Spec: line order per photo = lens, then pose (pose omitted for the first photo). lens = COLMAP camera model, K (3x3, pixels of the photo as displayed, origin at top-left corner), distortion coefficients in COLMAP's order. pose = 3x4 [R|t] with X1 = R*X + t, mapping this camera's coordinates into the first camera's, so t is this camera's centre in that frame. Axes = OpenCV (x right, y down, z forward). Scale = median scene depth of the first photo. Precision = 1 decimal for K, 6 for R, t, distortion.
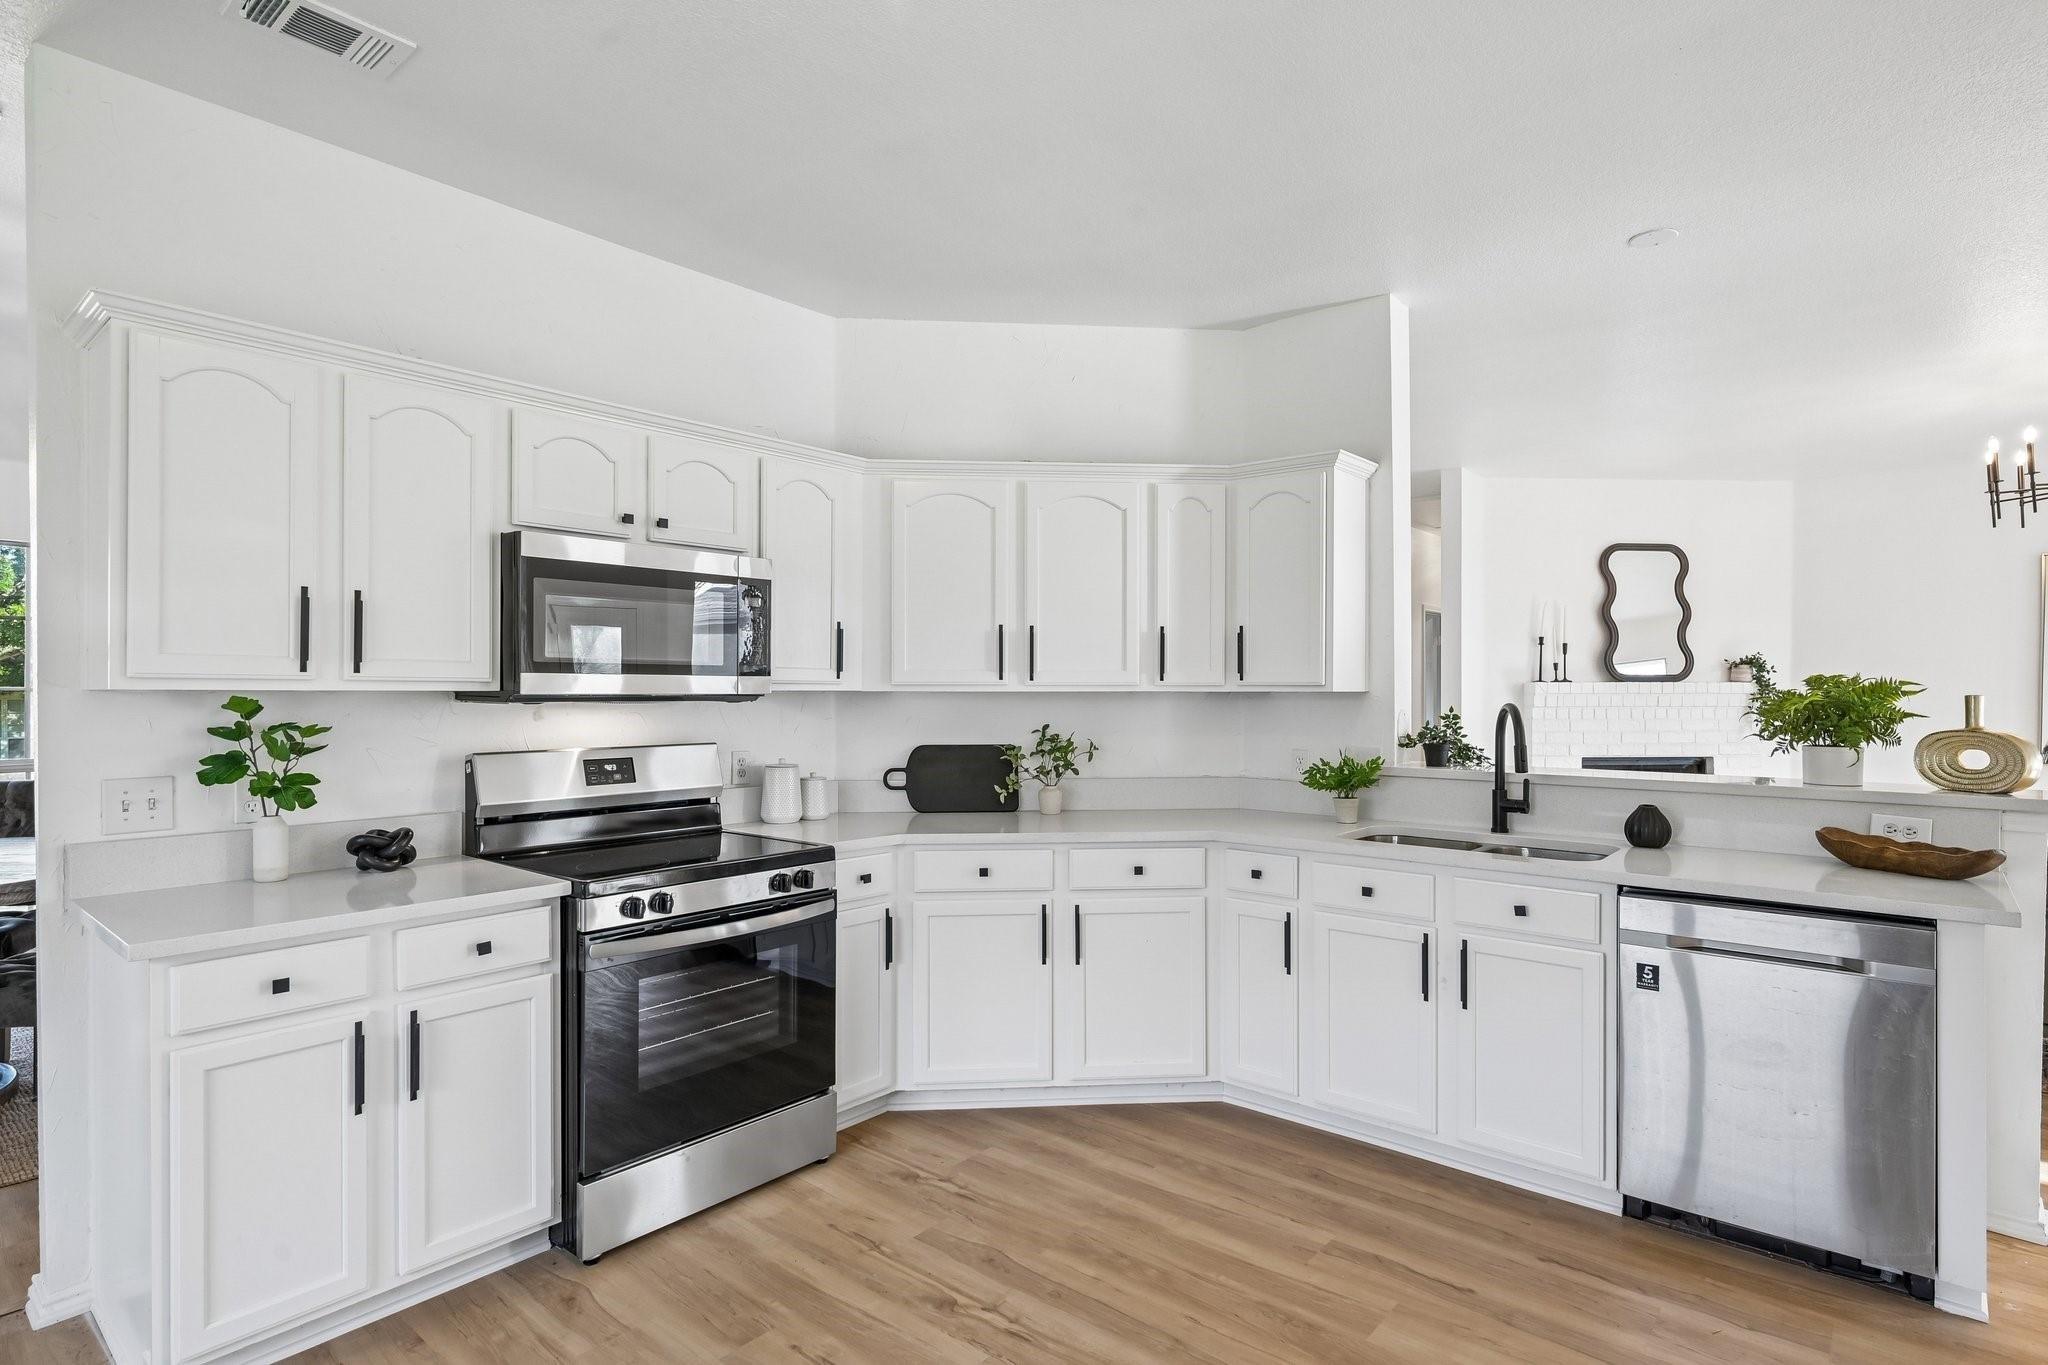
lens RADIAL K [[1048.5, 0, 1022.8], [0, 1048.5, 686.6], [0, 0, 1]] dist [-0.000938, 0.001287]
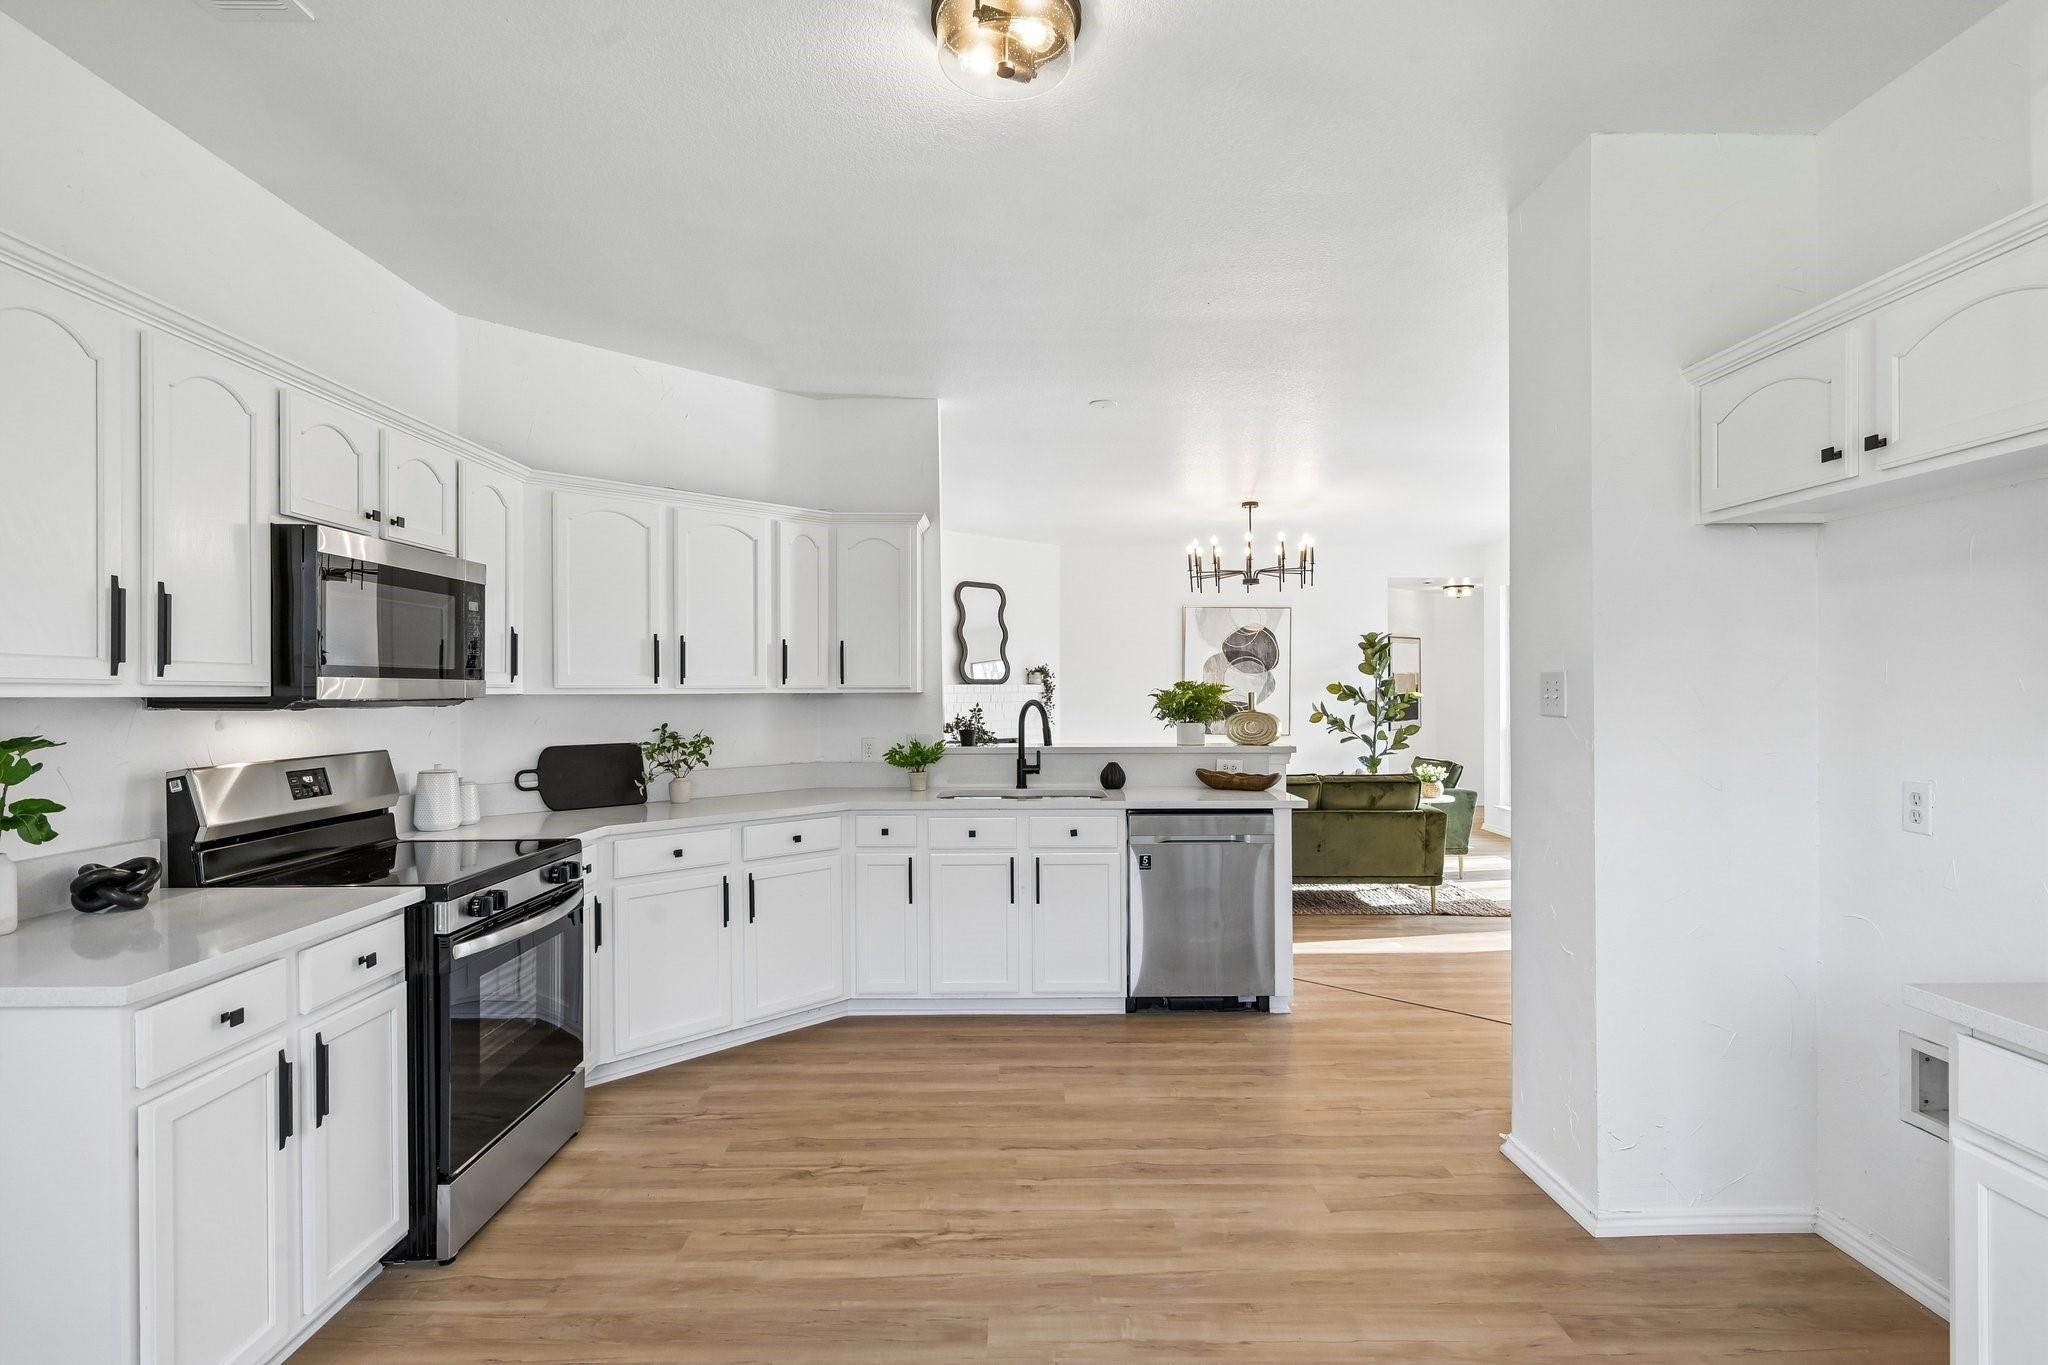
lens RADIAL K [[1031.0, 0, 1024.0], [0, 1031.0, 682.5], [0, 0, 1]] dist [-0.001032, -0.000042]
pose [[0.754522, 0.001003, 0.656274, -0.498310], [0.002236, 0.999989, -0.004100, -0.002401], [-0.656271, 0.004561, 0.754511, -0.089474]]
